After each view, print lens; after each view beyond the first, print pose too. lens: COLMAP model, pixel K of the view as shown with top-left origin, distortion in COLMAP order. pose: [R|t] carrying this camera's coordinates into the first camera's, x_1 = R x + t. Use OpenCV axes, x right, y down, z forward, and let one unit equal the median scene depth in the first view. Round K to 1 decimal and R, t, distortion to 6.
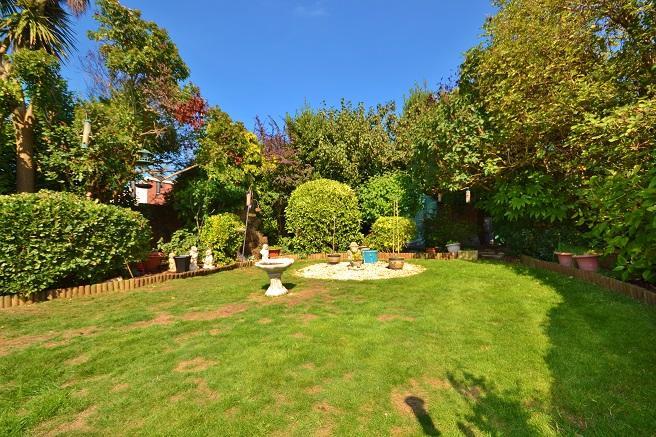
lens RADIAL K [[292.0, 0, 329.4], [0, 292.0, 217.4], [0, 0, 1]] dist [0.001249, -0.001008]
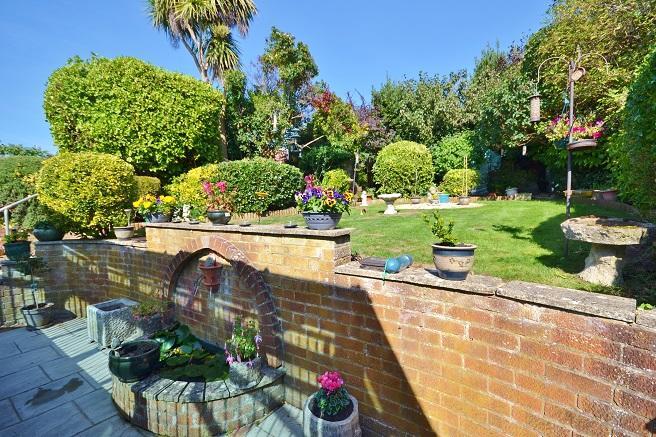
lens RADIAL K [[292.0, 0, 328.6], [0, 292.0, 218.7], [0, 0, 1]] dist [0.001249, -0.001008]
pose [[0.982047, 0.005145, -0.188567, -0.111695], [0.021141, 0.990329, 0.137119, 0.025599], [0.187449, -0.138644, 0.972441, -0.380615]]
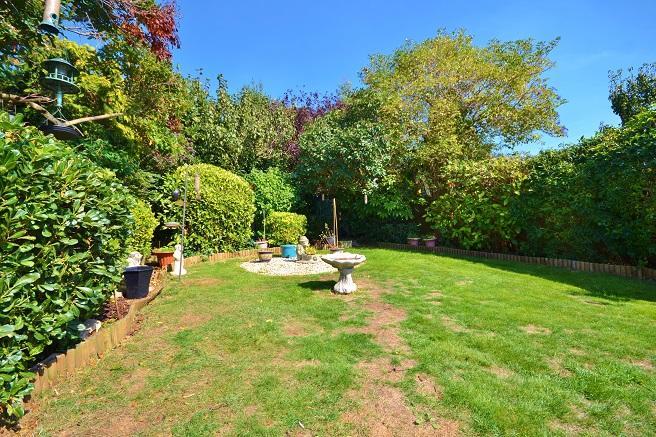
lens RADIAL K [[292.0, 0, 331.7], [0, 292.0, 220.2], [0, 0, 1]] dist [0.001249, -0.001008]
pose [[0.618614, 0.016532, 0.785521, -0.501879], [-0.029602, 0.999559, 0.002275, 0.017927], [-0.785137, -0.024660, 0.618831, 0.229113]]
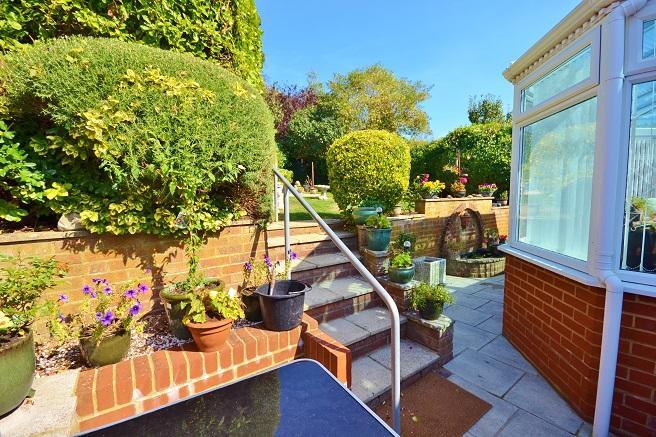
lens RADIAL K [[292.0, 0, 327.4], [0, 292.0, 217.0], [0, 0, 1]] dist [0.001249, -0.001008]
pose [[0.490545, -0.064669, 0.869013, -1.205496], [-0.073848, 0.990570, 0.115401, 0.062403], [-0.868281, -0.120784, 0.481144, -0.126705]]
